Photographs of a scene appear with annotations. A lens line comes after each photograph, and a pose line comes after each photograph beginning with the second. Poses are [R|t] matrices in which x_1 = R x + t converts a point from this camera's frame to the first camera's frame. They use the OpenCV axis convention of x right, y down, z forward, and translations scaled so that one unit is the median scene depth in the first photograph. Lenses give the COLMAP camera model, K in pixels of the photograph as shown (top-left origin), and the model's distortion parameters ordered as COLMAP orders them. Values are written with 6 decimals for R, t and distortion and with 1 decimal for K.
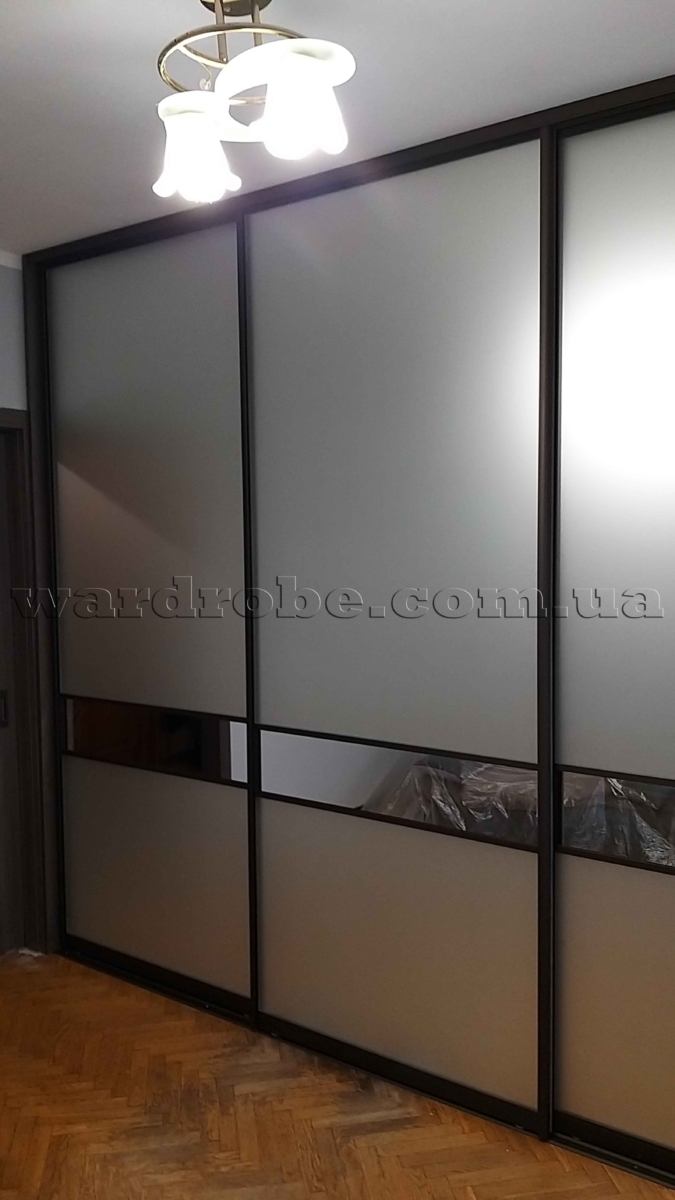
lens RADIAL K [[943.8, 0, 363.8], [0, 943.8, 581.8], [0, 0, 1]] dist [0.009588, -0.046153]
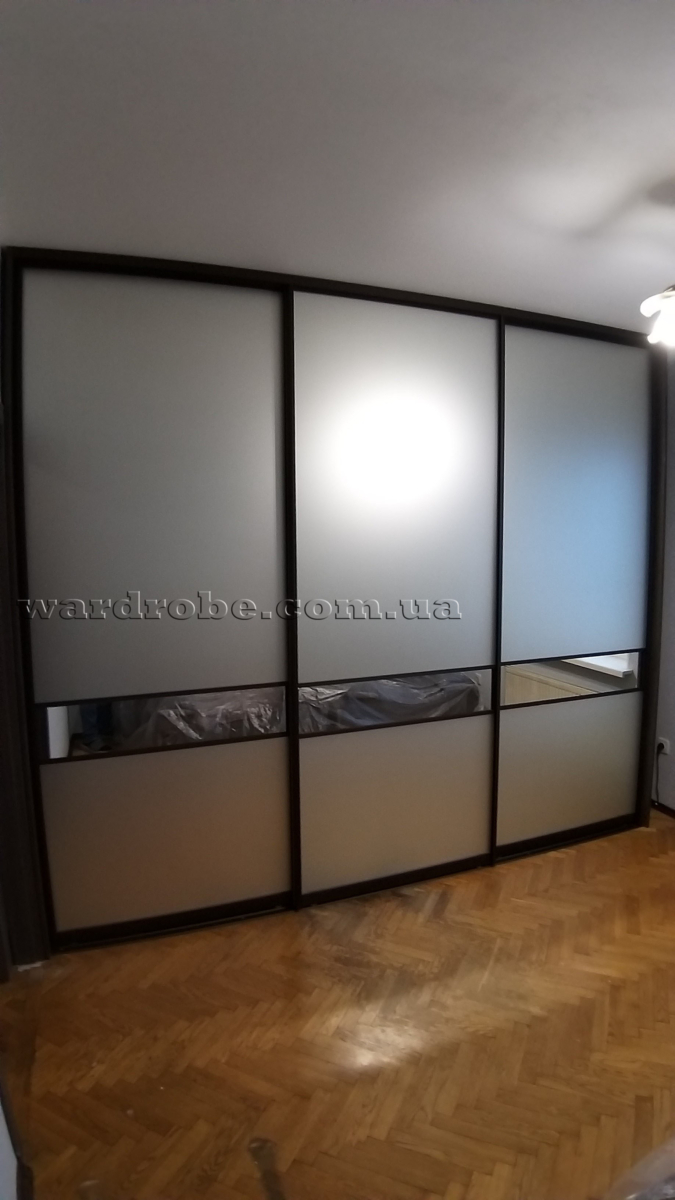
lens RADIAL K [[610.6, 0, 343.3], [0, 610.6, 577.9], [0, 0, 1]] dist [-0.098719, -0.008440]
pose [[0.572802, -0.049439, 0.818201, -0.815398], [0.047577, 0.998502, 0.027026, -0.014331], [-0.818312, 0.023447, 0.574296, 0.506488]]
